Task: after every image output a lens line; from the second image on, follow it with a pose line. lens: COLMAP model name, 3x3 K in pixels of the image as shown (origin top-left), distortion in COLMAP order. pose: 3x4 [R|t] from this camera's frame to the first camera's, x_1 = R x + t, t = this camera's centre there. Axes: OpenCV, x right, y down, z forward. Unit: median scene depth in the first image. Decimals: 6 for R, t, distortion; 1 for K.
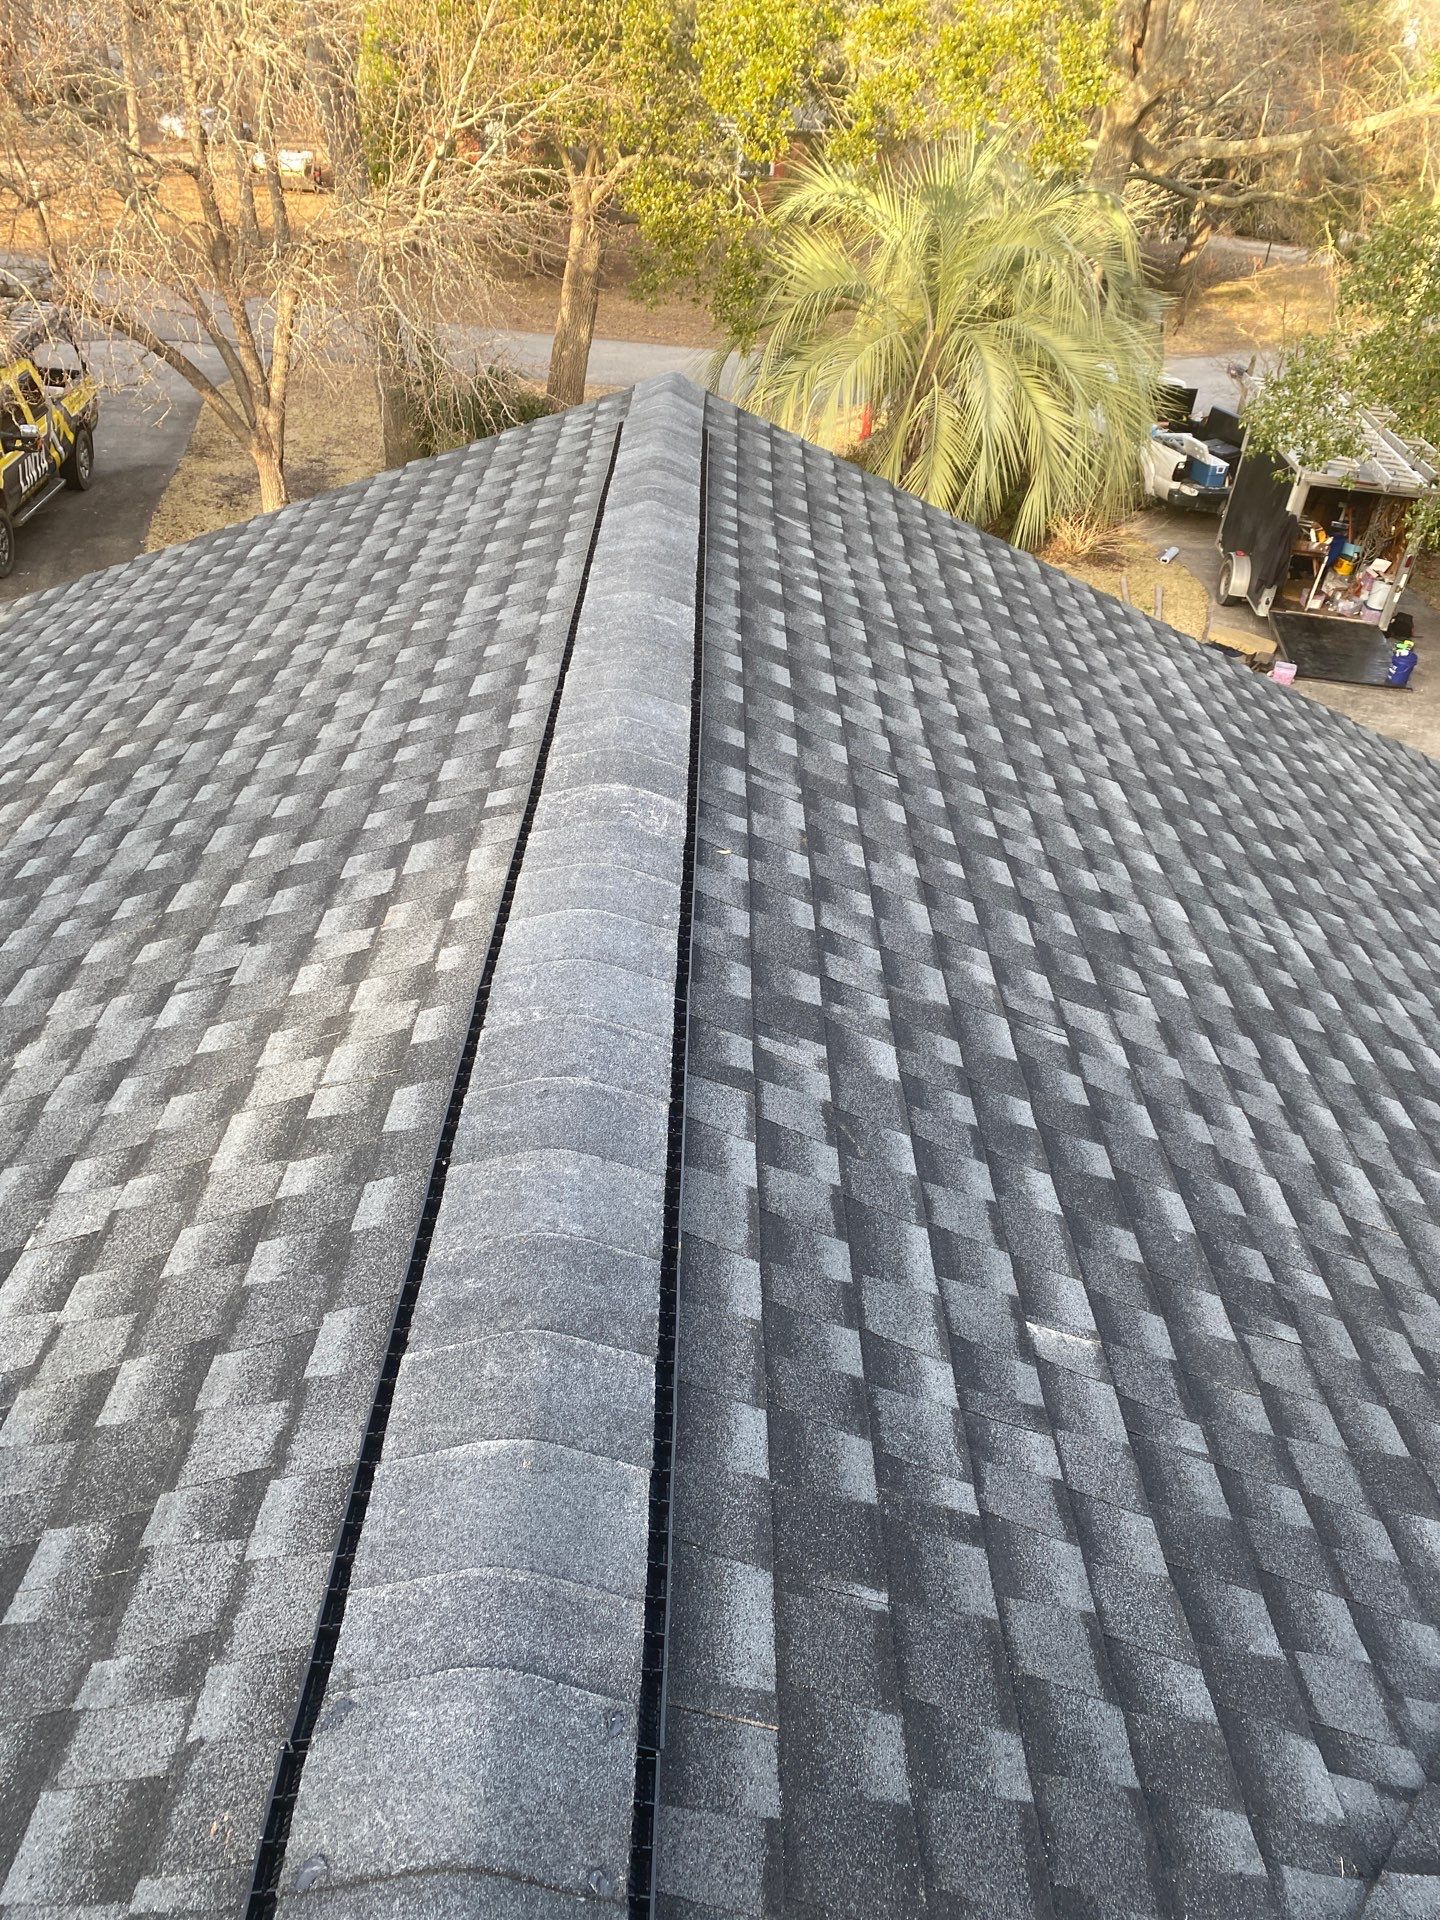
lens RADIAL K [[1465.7, 0, 737.9], [0, 1465.7, 944.4], [0, 0, 1]] dist [0.035922, -0.045828]
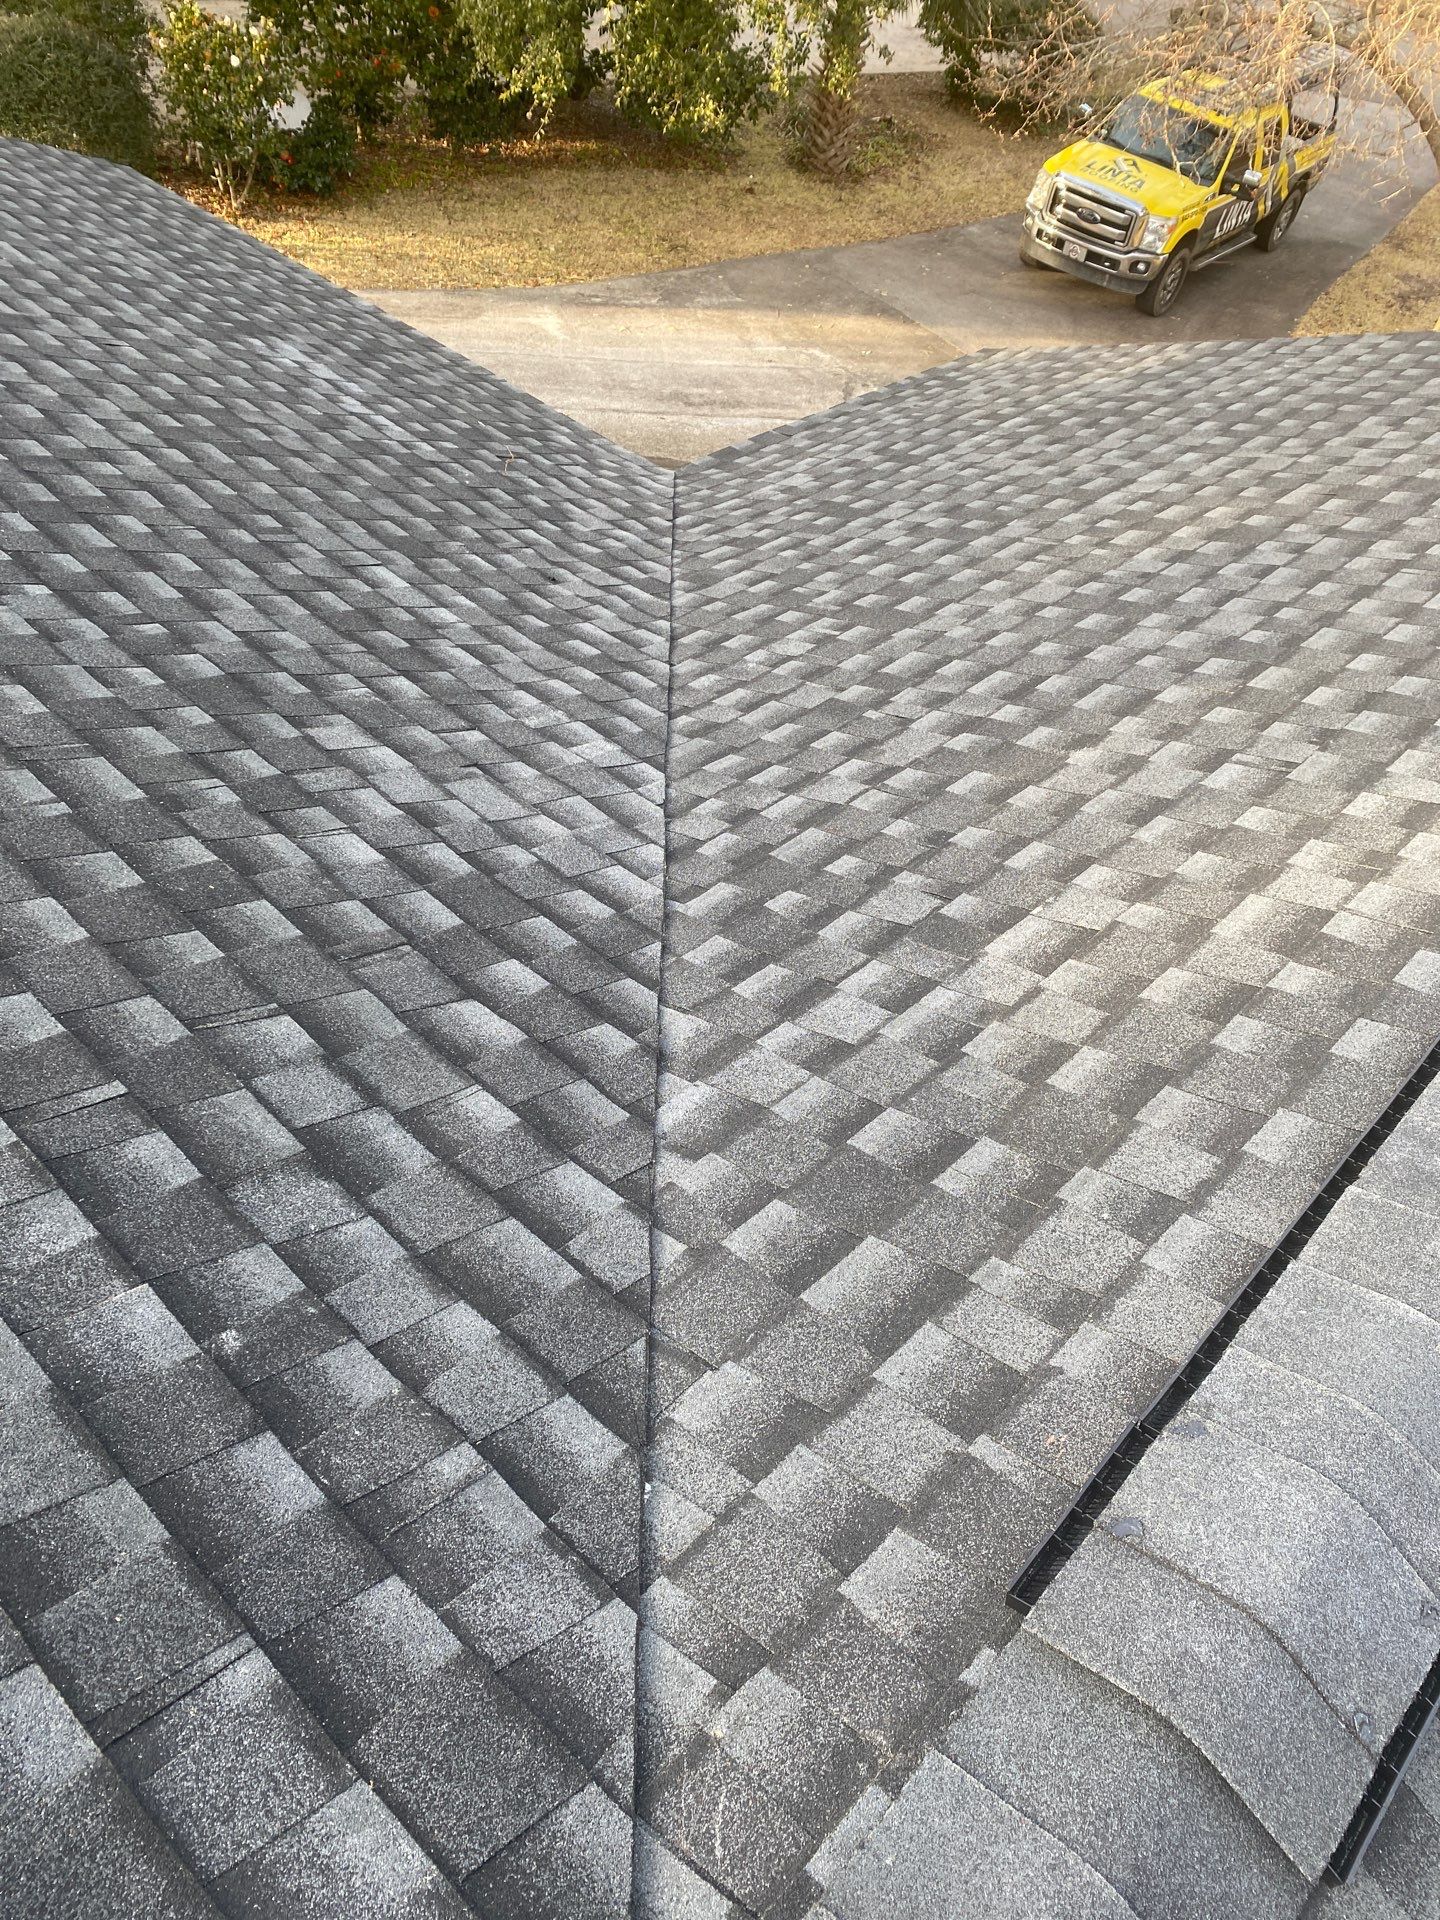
lens RADIAL K [[1465.7, 0, 737.9], [0, 1465.7, 944.4], [0, 0, 1]] dist [0.035922, -0.045828]
pose [[0.734034, 0.484721, -0.475647, -0.086950], [-0.420670, 0.874378, 0.241866, 0.042809], [0.533133, 0.022553, 0.845731, -0.054786]]
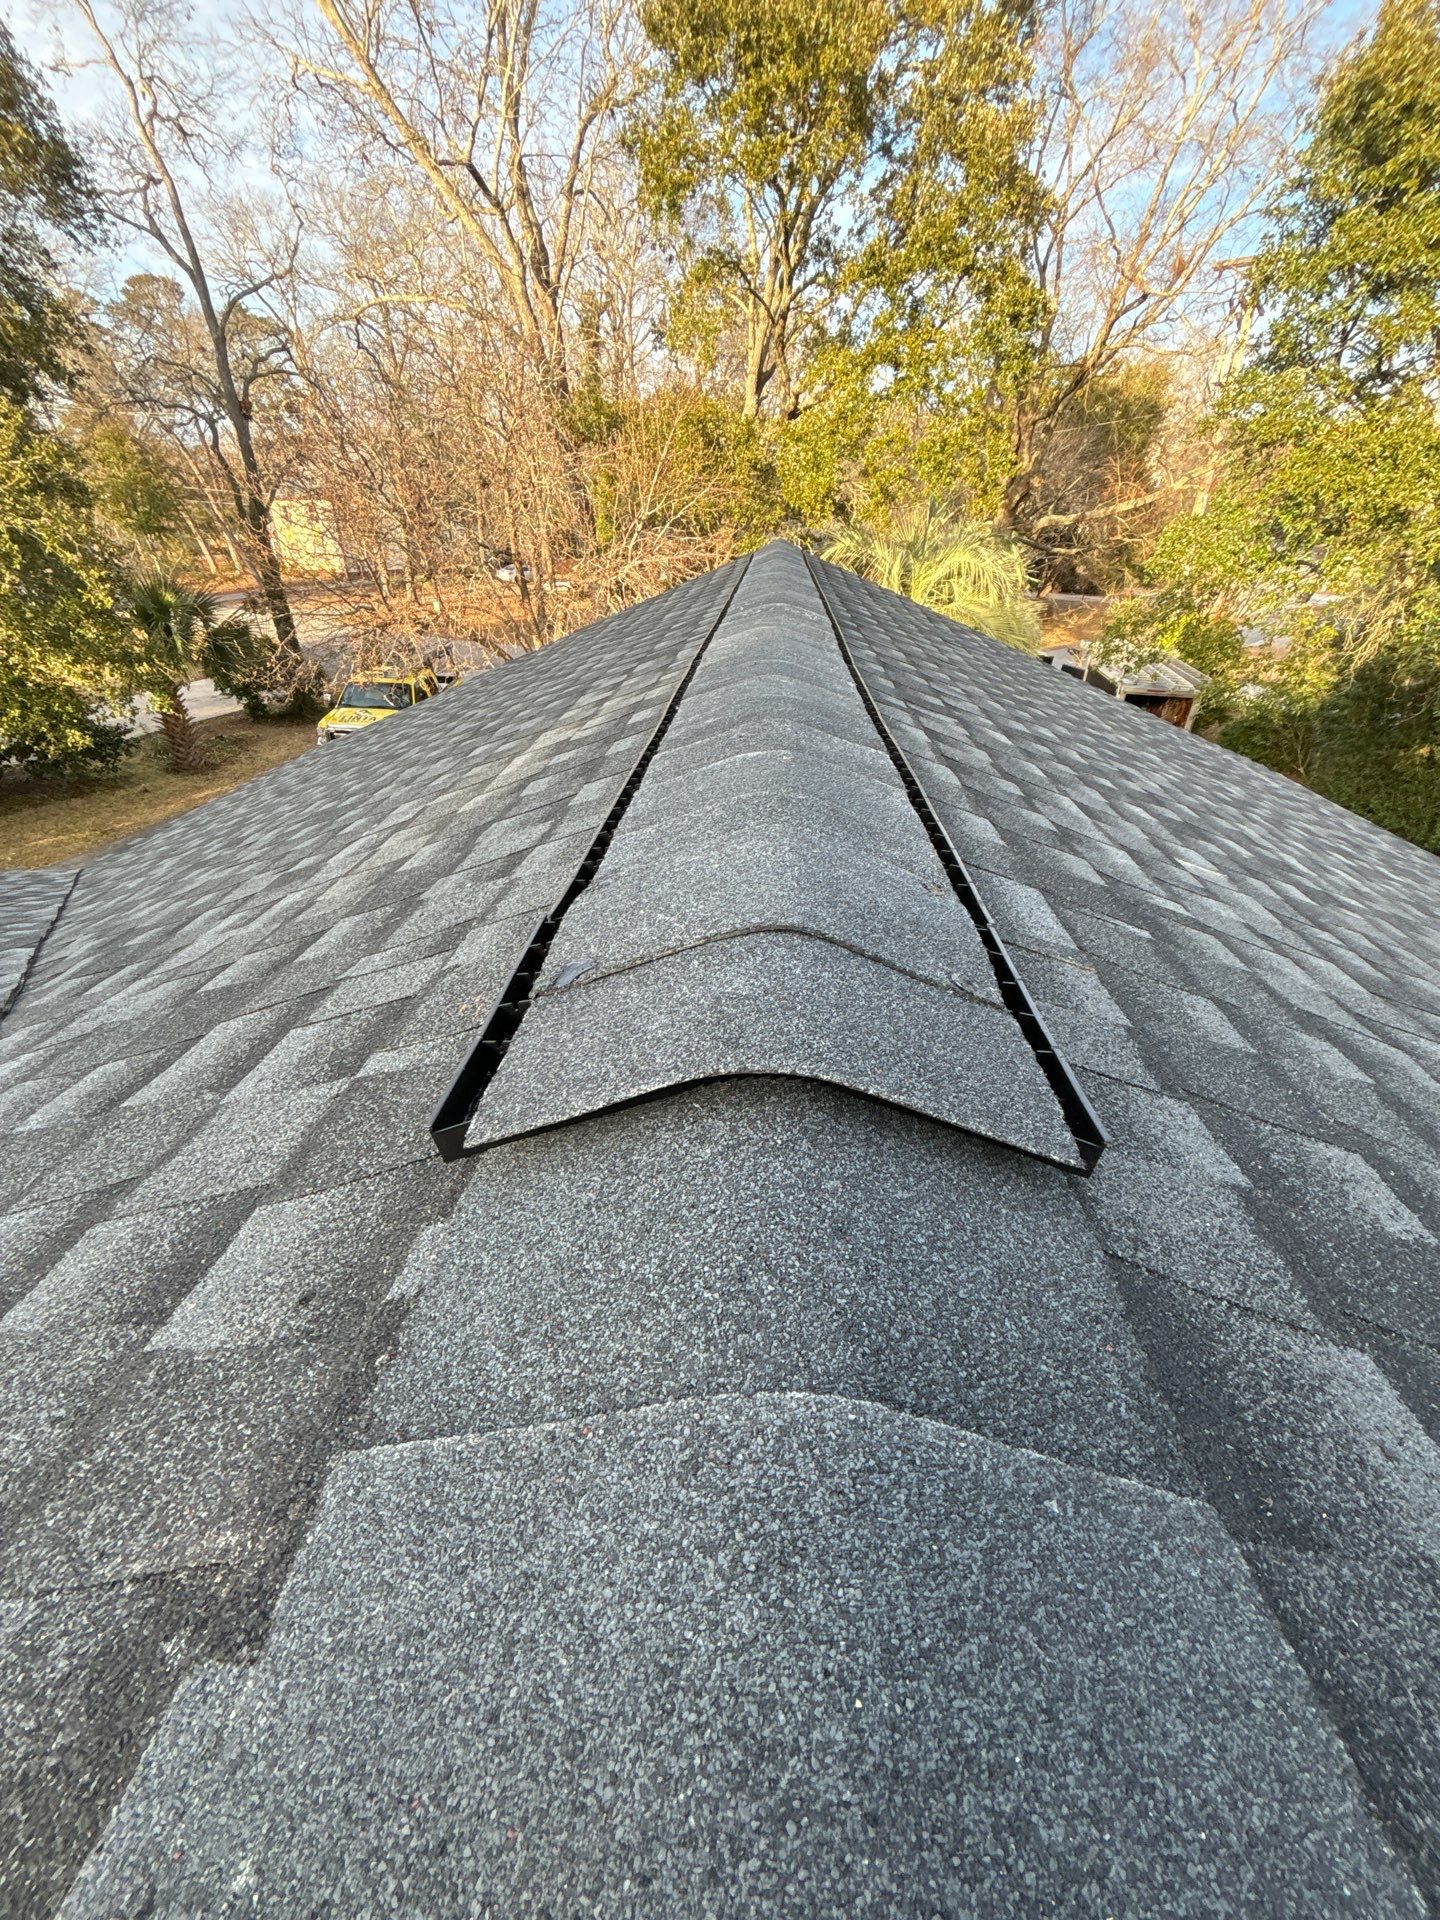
lens RADIAL K [[773.4, 0, 725.3], [0, 773.4, 962.6], [0, 0, 1]] dist [0.003729, -0.000783]
pose [[0.995939, -0.018283, -0.088150, -0.081986], [0.014001, 0.998703, -0.048959, 0.296956], [0.088931, 0.047526, 0.994903, 0.284327]]
